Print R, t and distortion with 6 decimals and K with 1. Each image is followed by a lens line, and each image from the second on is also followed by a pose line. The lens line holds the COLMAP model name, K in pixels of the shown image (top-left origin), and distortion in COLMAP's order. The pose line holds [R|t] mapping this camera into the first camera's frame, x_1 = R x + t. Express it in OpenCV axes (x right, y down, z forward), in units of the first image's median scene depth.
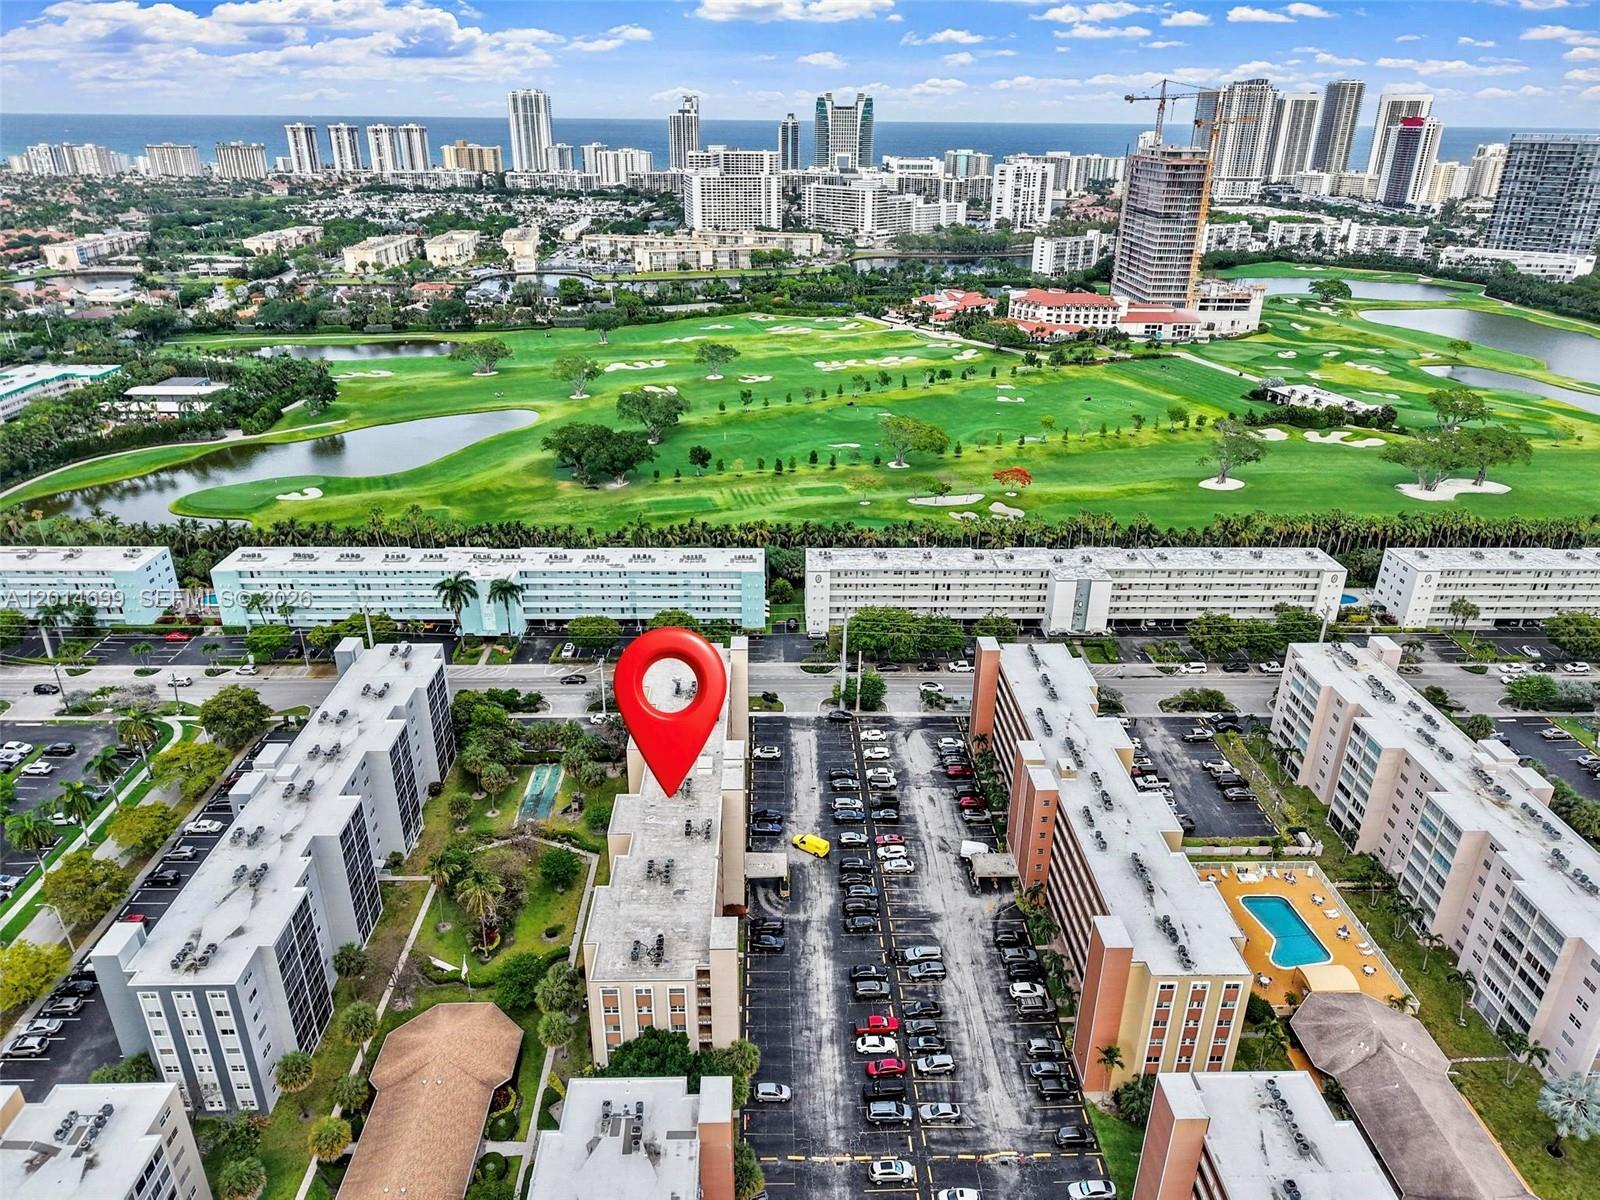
lens RADIAL K [[1058.3, 0, 800.0], [0, 1058.3, 600.0], [0, 0, 1]] dist [0.017507, -0.032446]
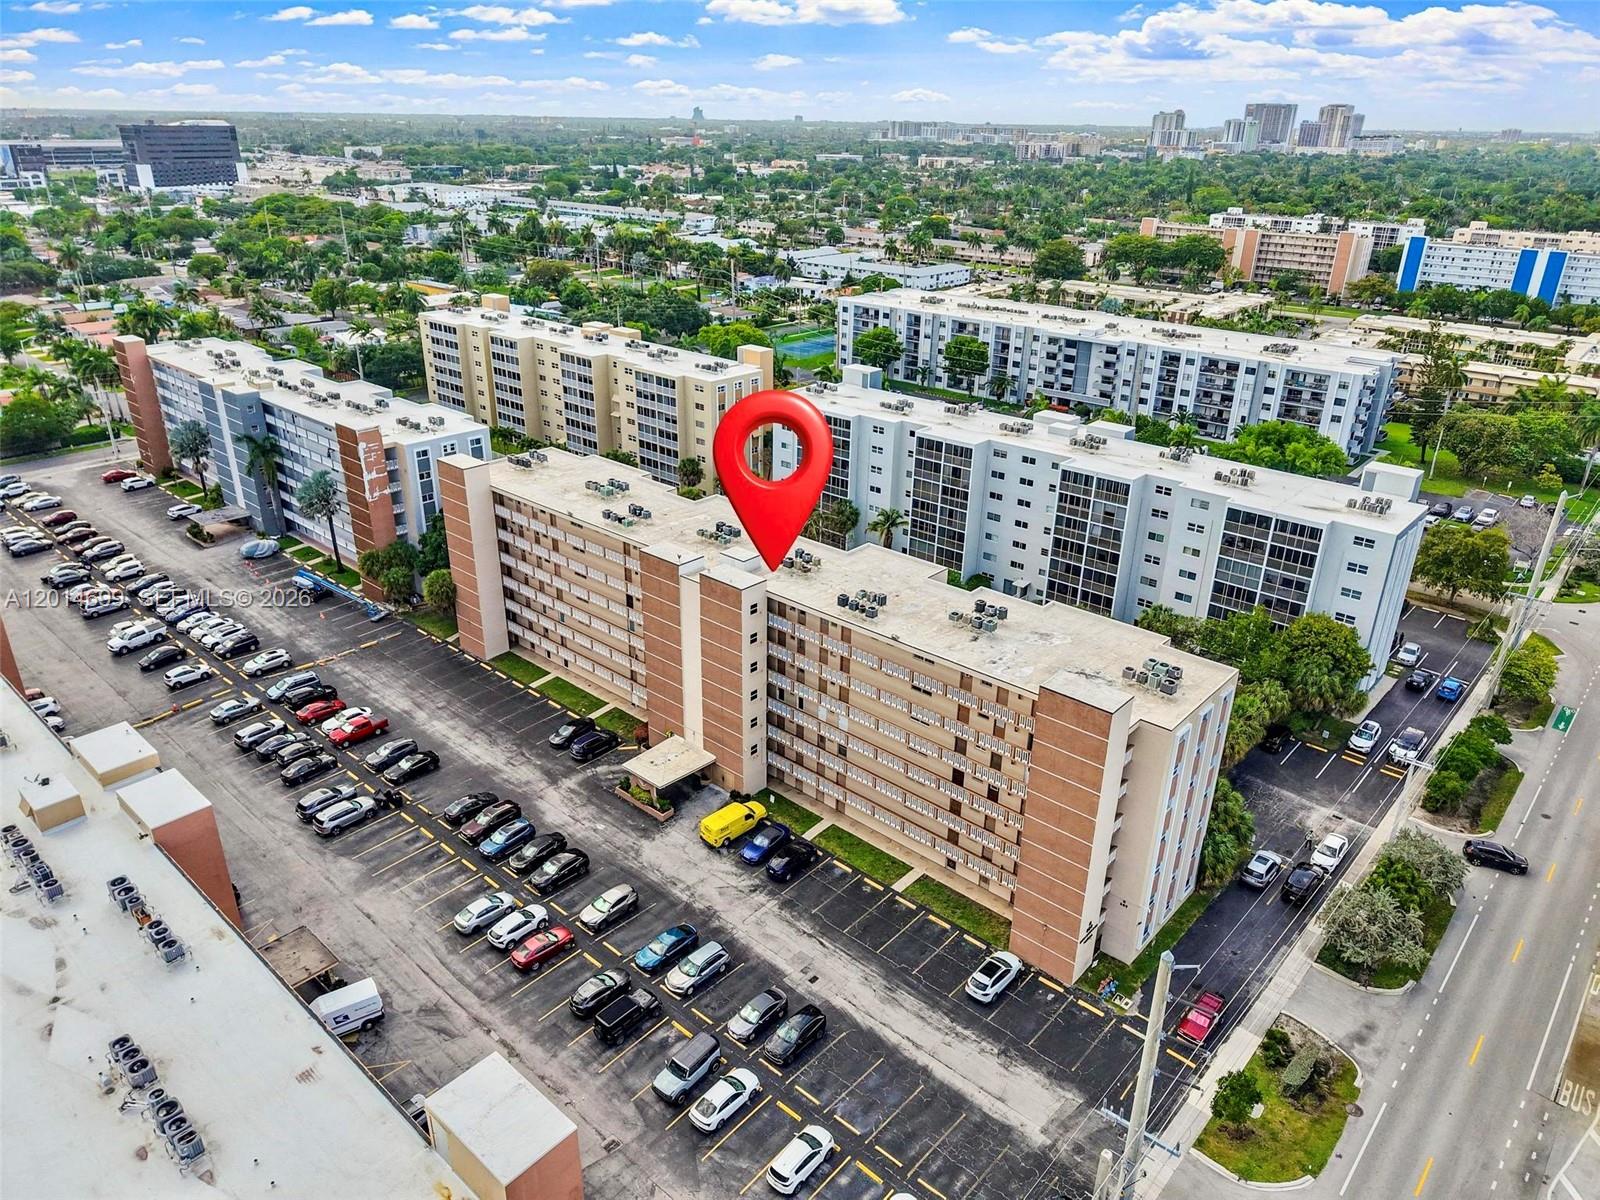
lens RADIAL K [[1058.3, 0, 800.0], [0, 1058.3, 600.0], [0, 0, 1]] dist [0.017507, -0.032446]
pose [[-0.688422, 0.279081, -0.669469, 0.138470], [-0.316425, 0.714983, 0.623438, -0.099484], [0.652649, 0.641025, -0.403901, 0.587240]]
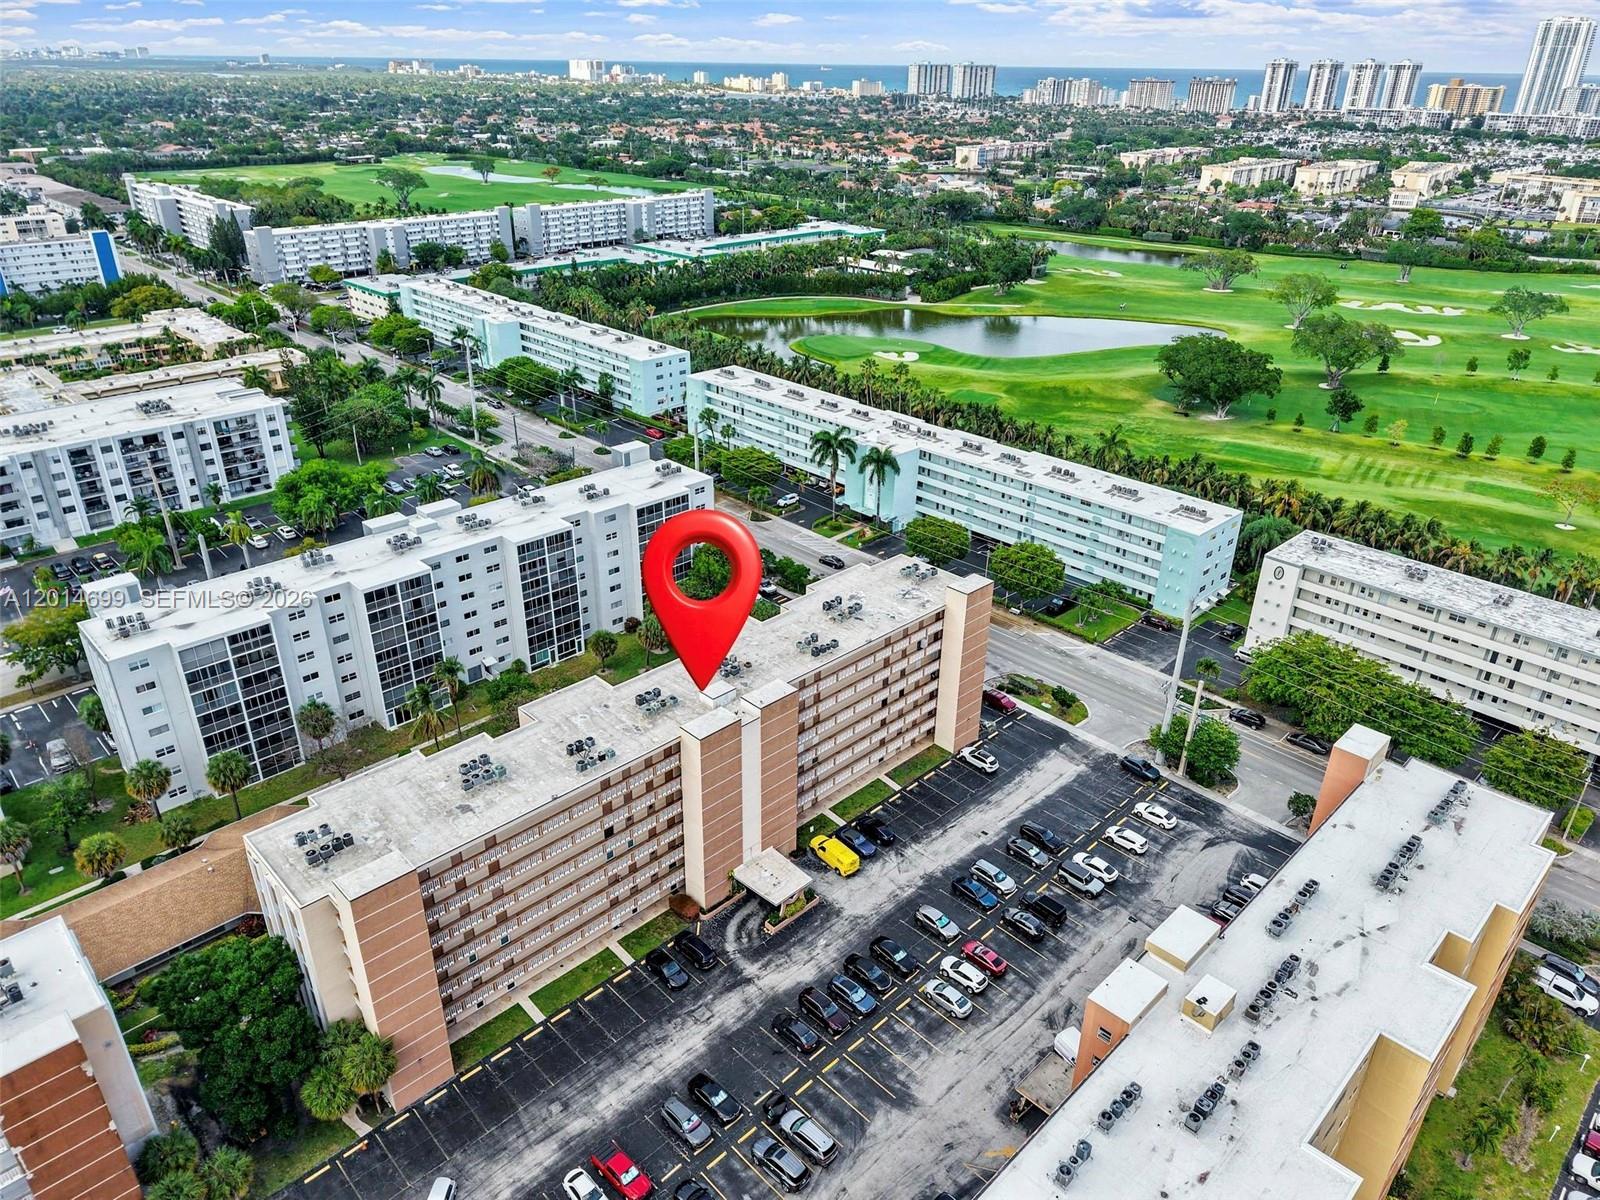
lens RADIAL K [[1065.7, 0, 786.7], [0, 1065.7, 602.8], [0, 0, 1]] dist [-0.003774, -0.005530]
pose [[0.670518, 0.330746, -0.664087, 0.173089], [-0.306368, 0.938680, 0.158172, -0.009801], [0.675680, 0.097397, 0.730732, 0.239768]]
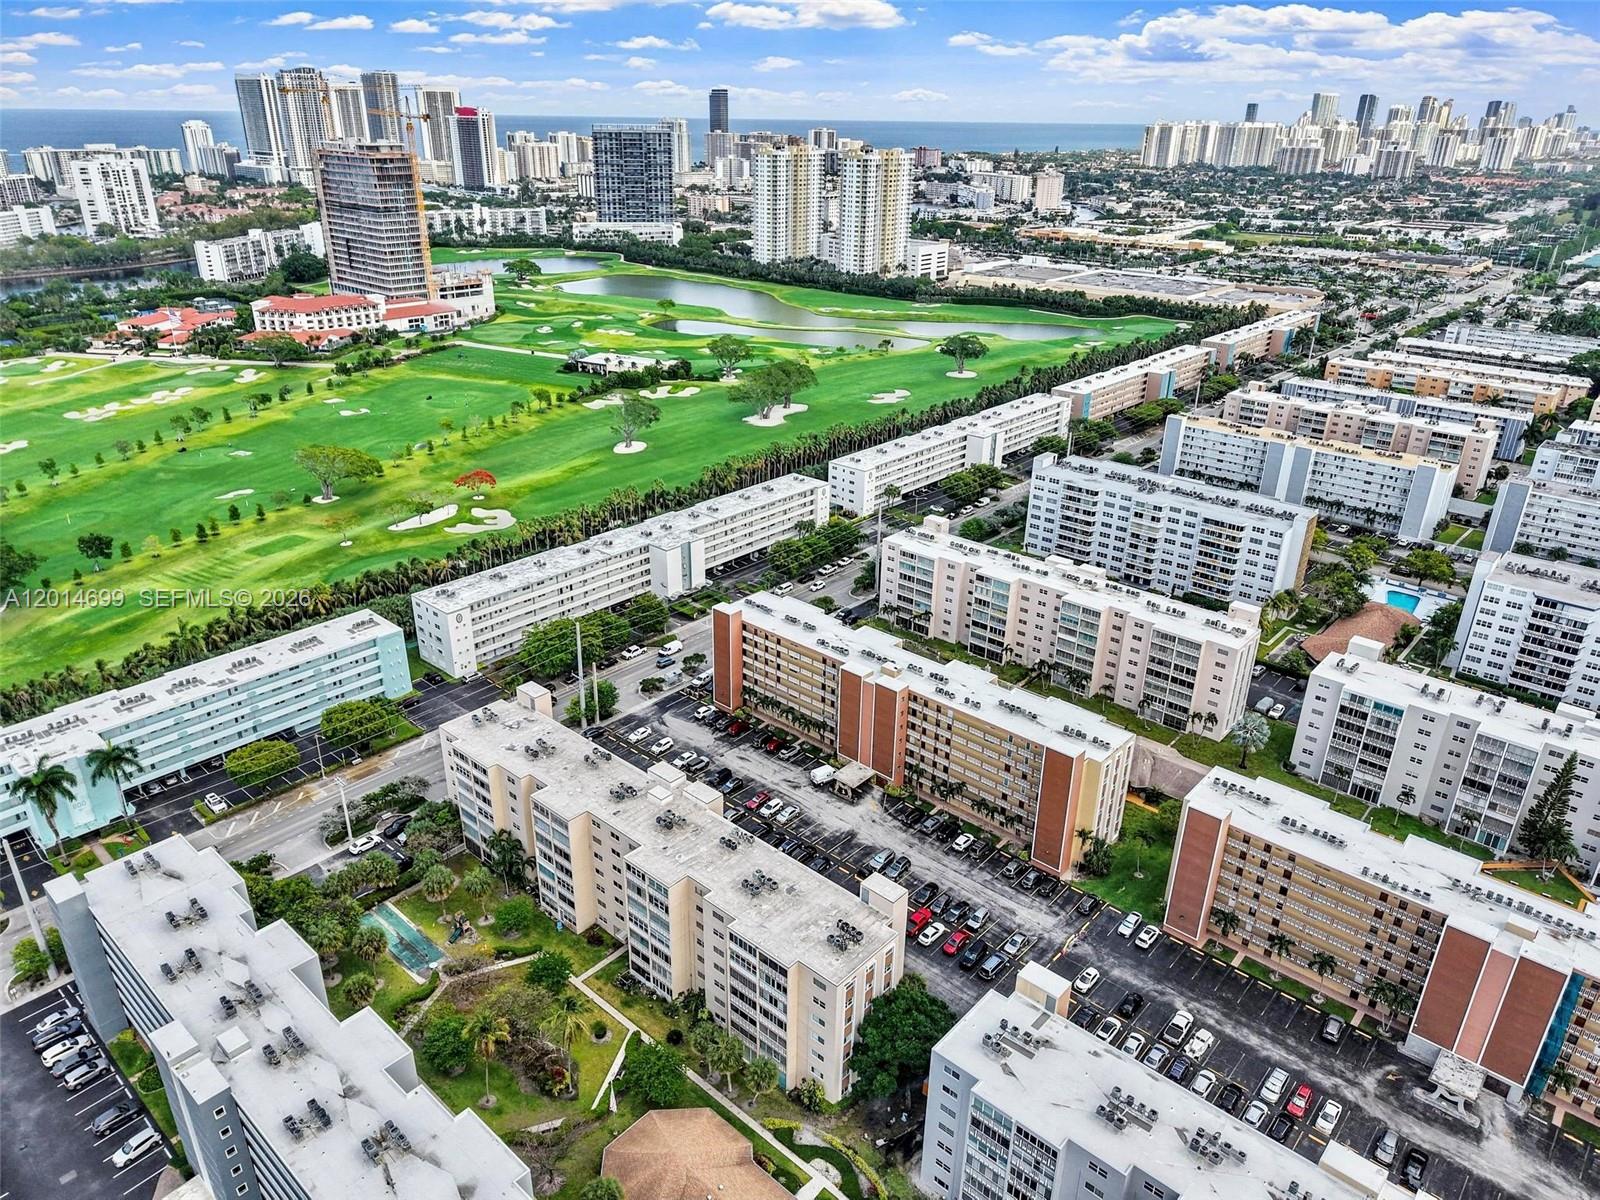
lens RADIAL K [[1058.3, 0, 800.0], [0, 1058.3, 600.0], [0, 0, 1]] dist [0.017507, -0.032446]
pose [[0.682568, -0.298440, 0.667109, -0.274616], [0.291305, 0.948274, 0.126167, -0.045808], [-0.670256, 0.108214, 0.734198, 0.080889]]
